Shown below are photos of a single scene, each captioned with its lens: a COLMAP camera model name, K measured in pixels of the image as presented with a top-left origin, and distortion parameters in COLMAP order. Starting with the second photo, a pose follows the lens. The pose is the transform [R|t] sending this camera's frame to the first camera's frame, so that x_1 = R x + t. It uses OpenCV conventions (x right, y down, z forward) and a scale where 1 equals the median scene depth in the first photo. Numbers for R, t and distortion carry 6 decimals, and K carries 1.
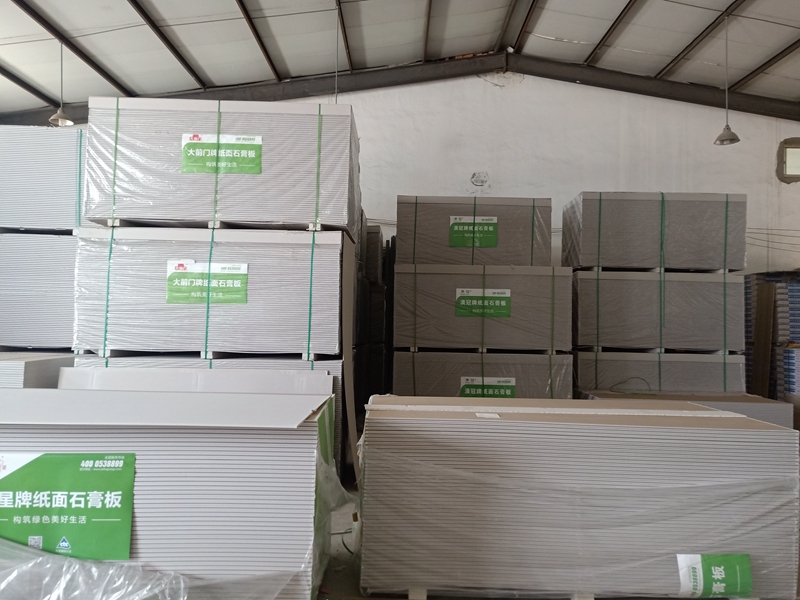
lens RADIAL K [[587.9, 0, 399.4], [0, 587.9, 301.3], [0, 0, 1]] dist [0.054531, -0.037211]
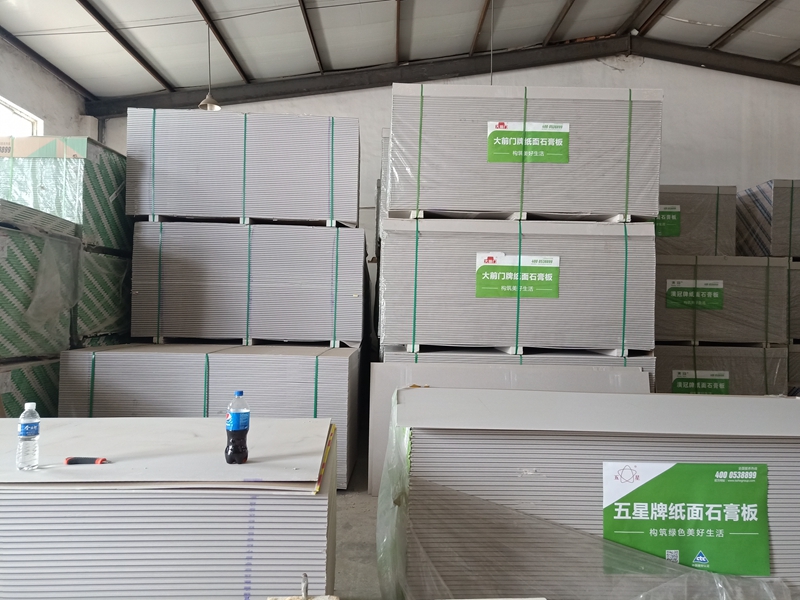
lens RADIAL K [[587.9, 0, 396.3], [0, 587.9, 303.2], [0, 0, 1]] dist [0.054531, -0.037211]
pose [[0.999926, 0.001089, 0.012103, -0.456399], [-0.001420, 0.999625, 0.027342, -0.011242], [-0.012069, -0.027357, 0.999553, 0.027711]]
